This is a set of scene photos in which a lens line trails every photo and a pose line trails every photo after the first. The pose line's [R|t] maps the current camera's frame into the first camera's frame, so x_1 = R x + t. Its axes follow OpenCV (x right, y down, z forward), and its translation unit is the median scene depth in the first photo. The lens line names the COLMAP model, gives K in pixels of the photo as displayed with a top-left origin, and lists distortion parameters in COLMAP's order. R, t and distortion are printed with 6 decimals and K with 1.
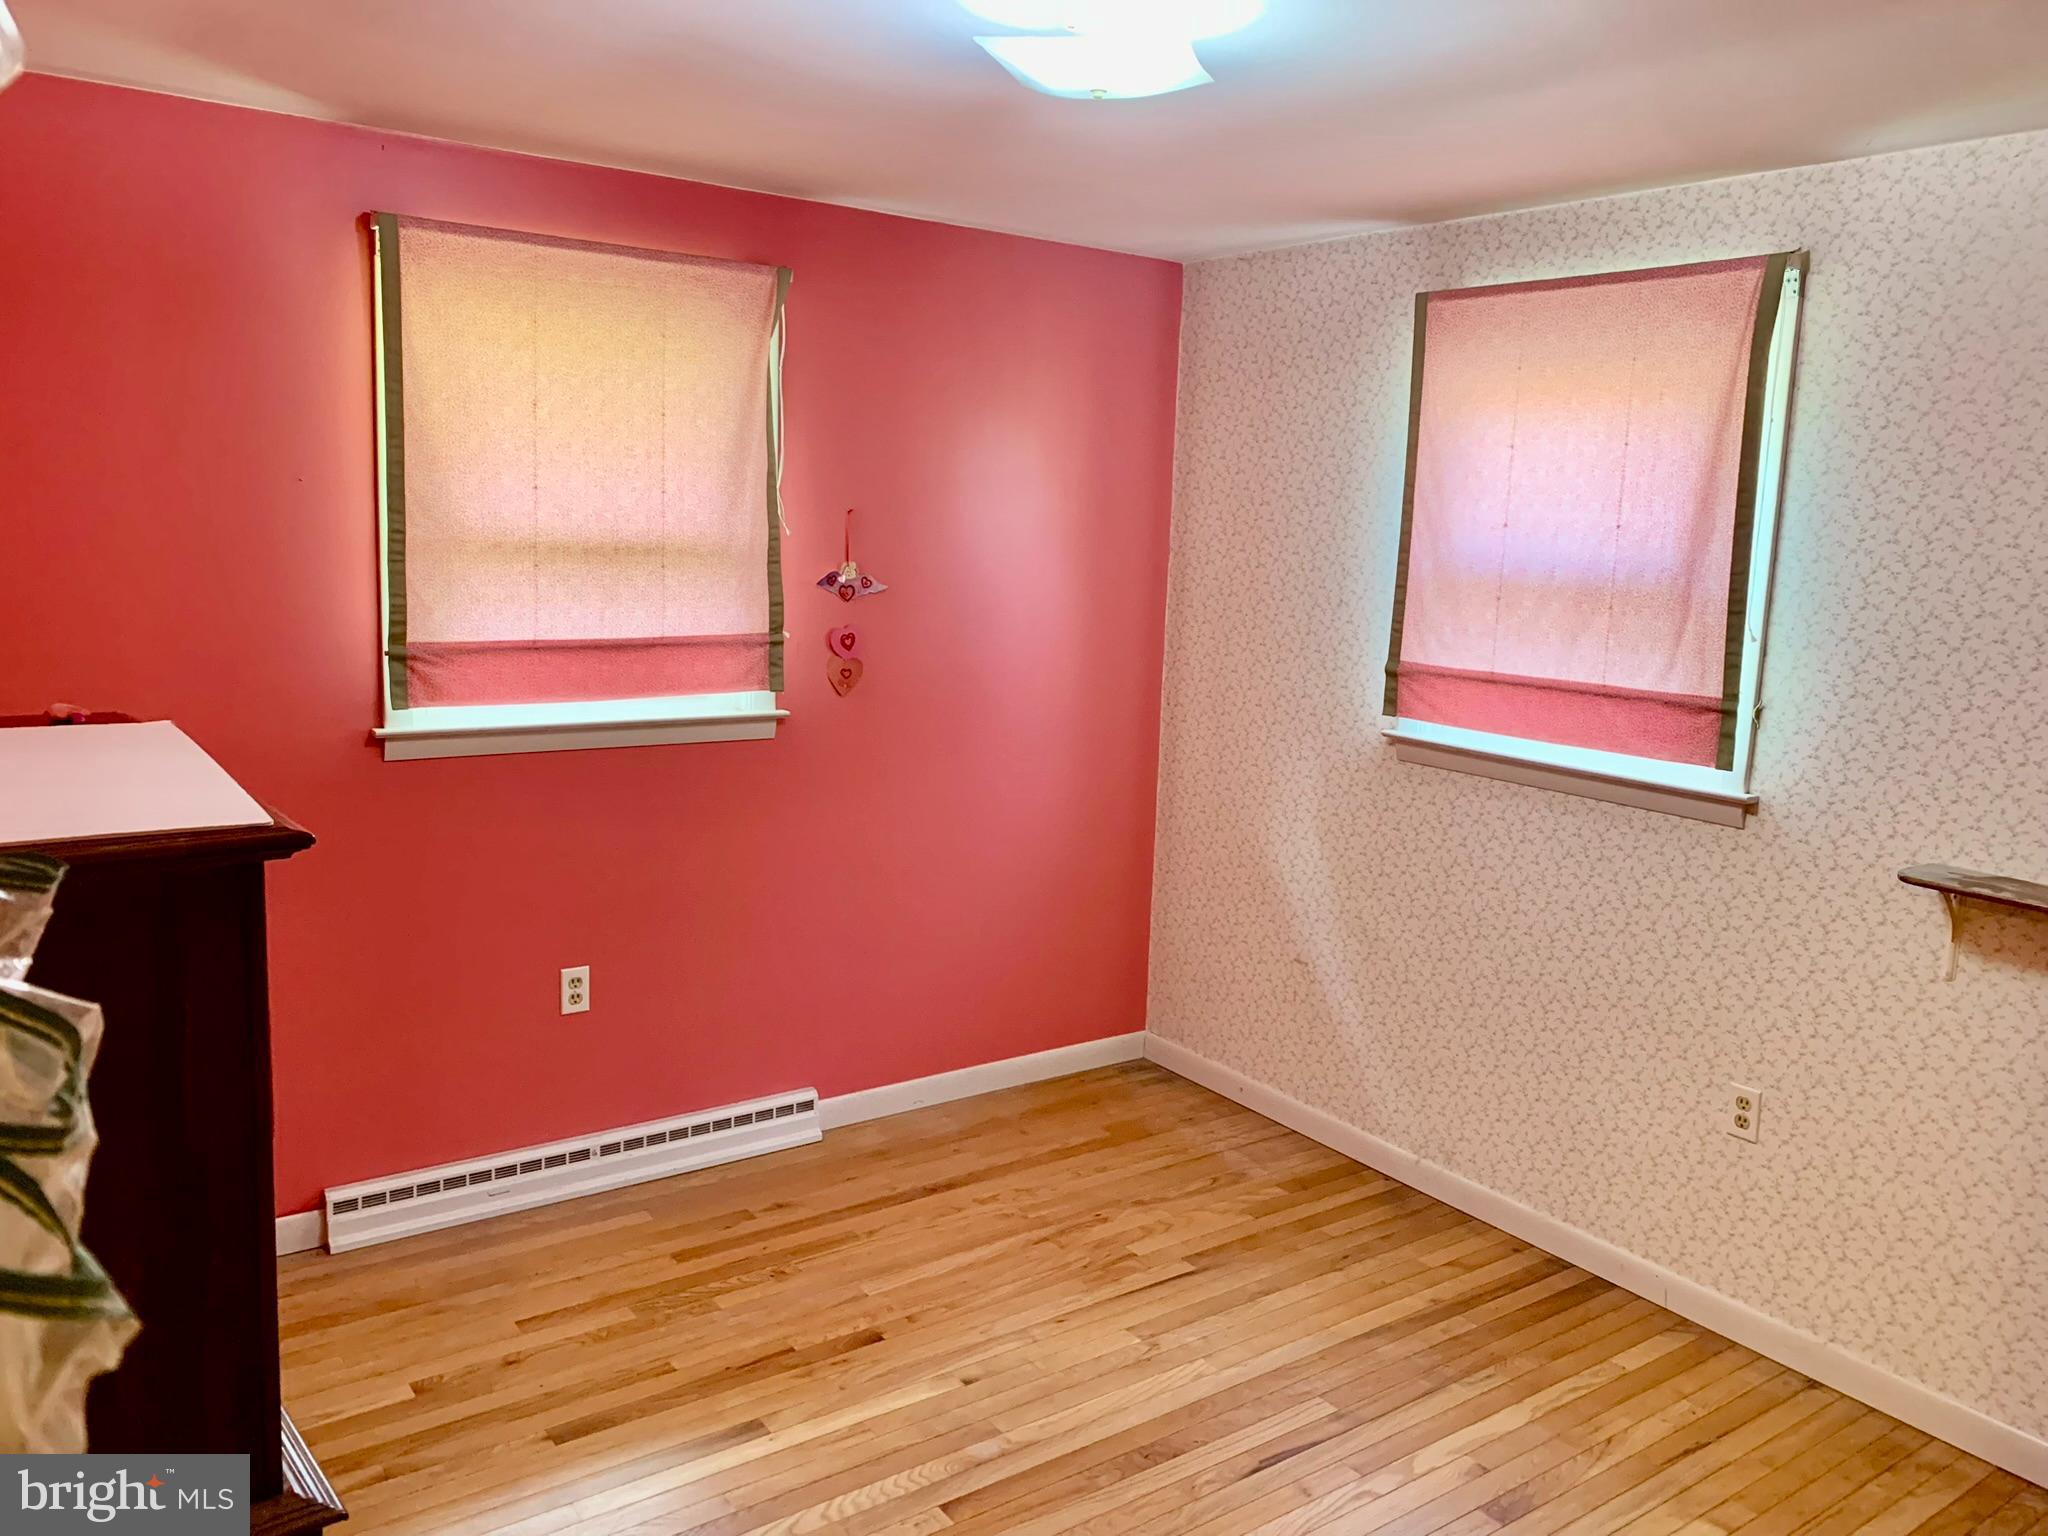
lens RADIAL K [[1580.2, 0, 1030.1], [0, 1580.2, 761.4], [0, 0, 1]] dist [0.045341, -0.049171]
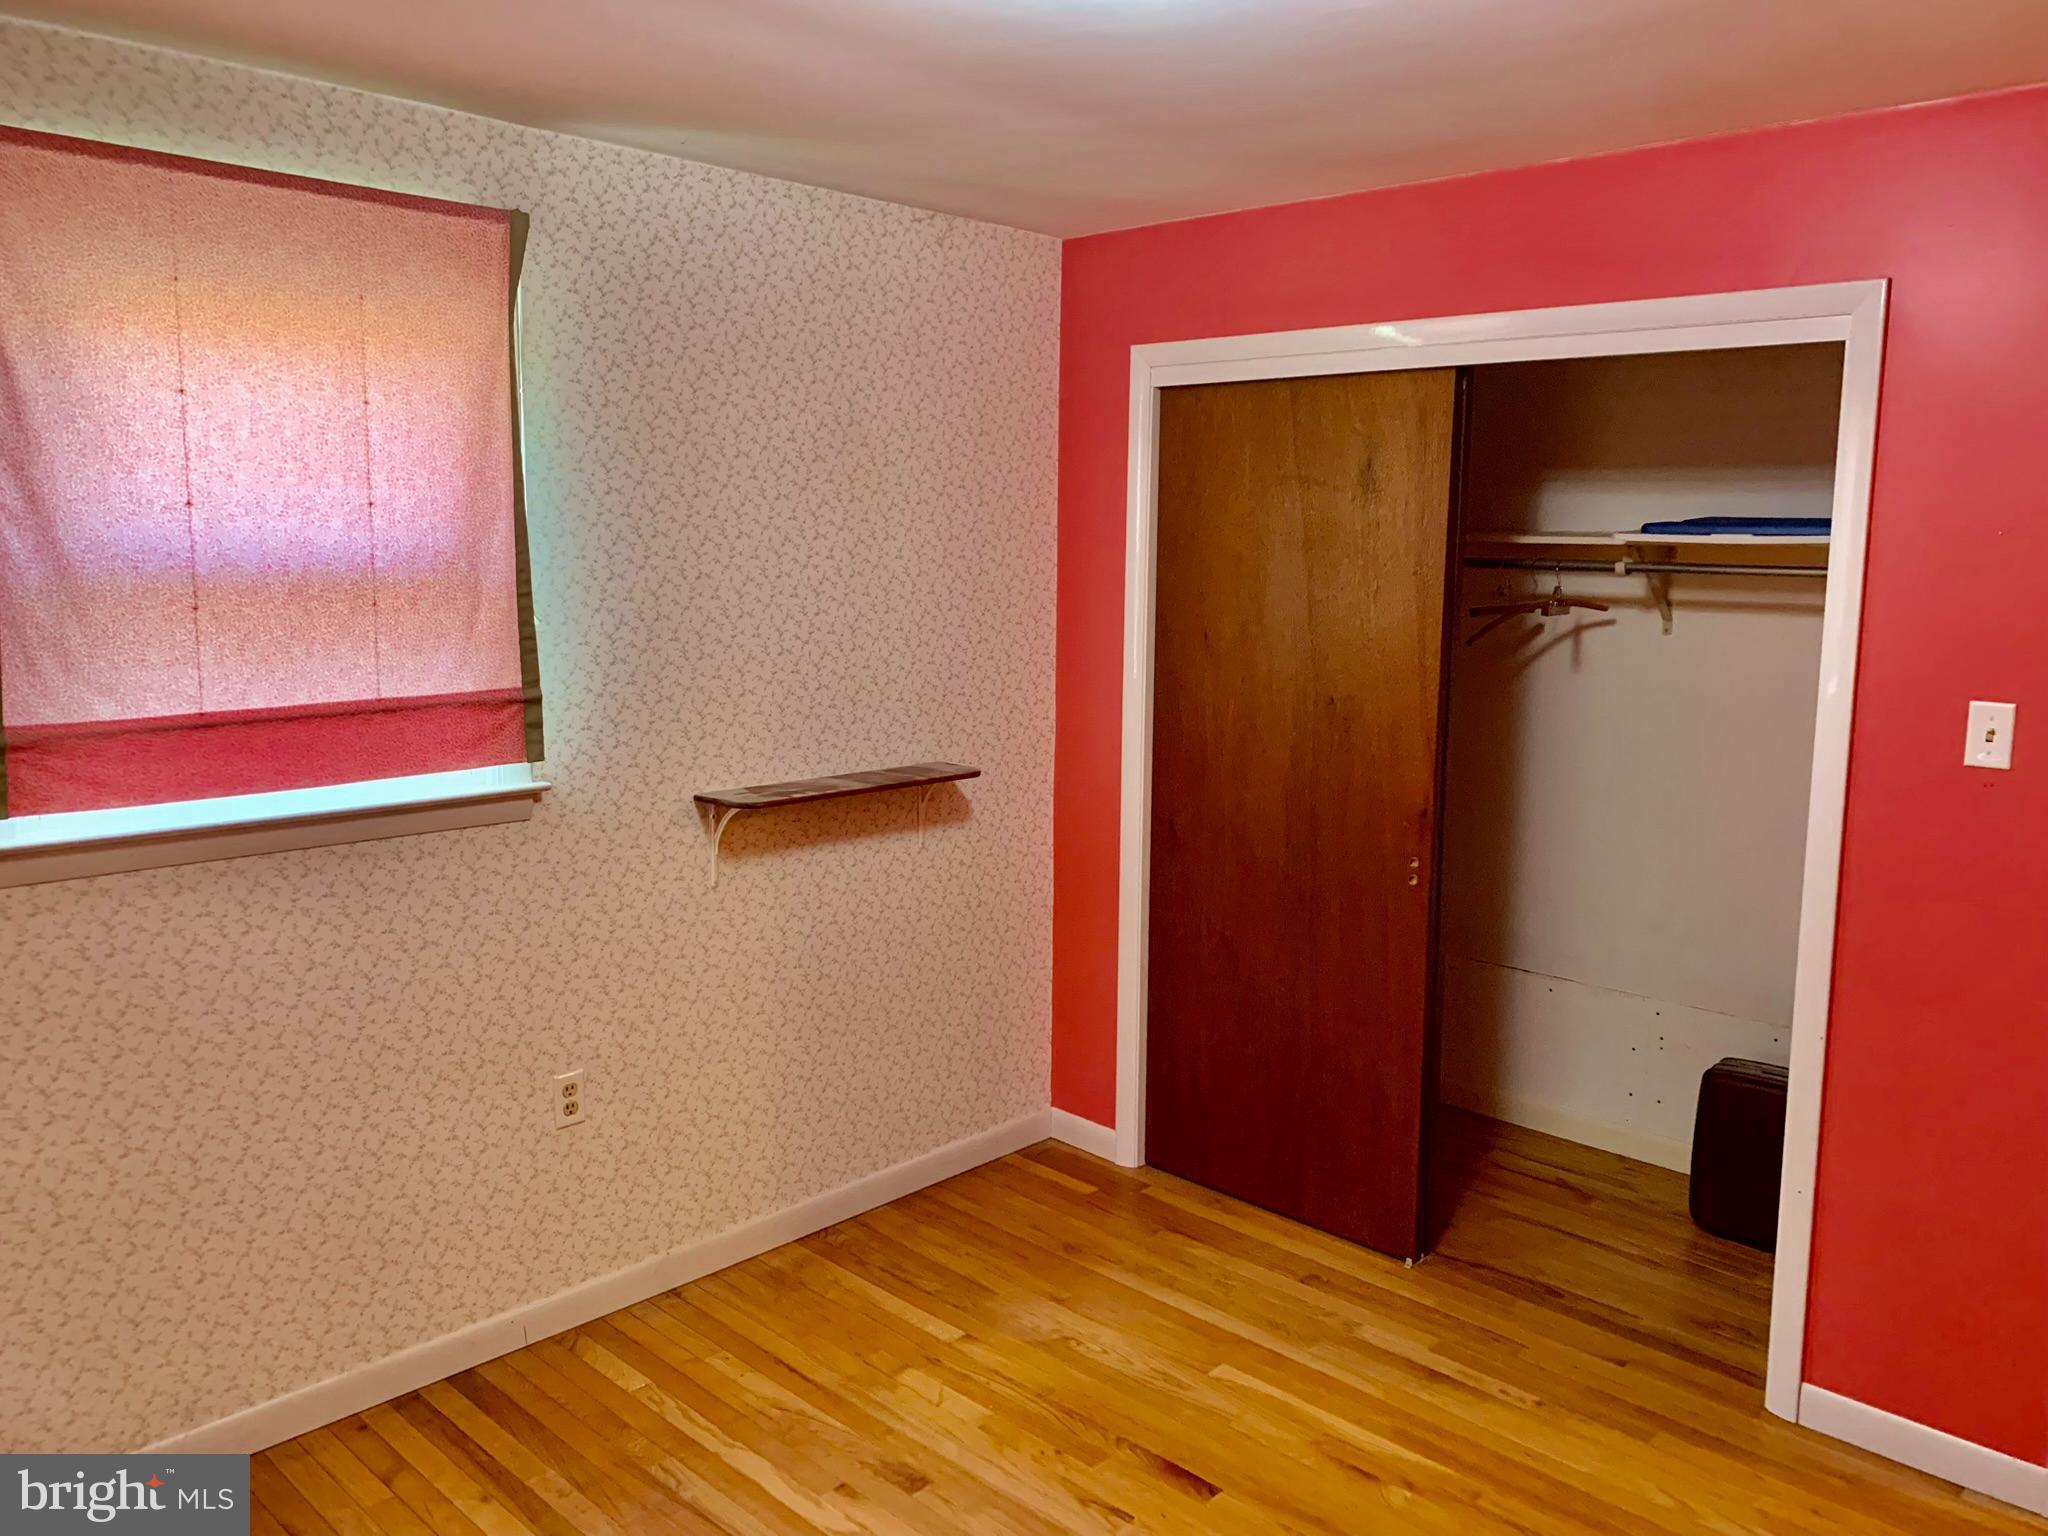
lens RADIAL K [[1580.2, 0, 1025.0], [0, 1580.2, 757.4], [0, 0, 1]] dist [0.045341, -0.049171]
pose [[-0.180268, -0.181699, 0.966690, -0.520876], [0.137239, 0.968531, 0.207638, -0.151172], [-0.973996, 0.170098, -0.149658, 0.850769]]
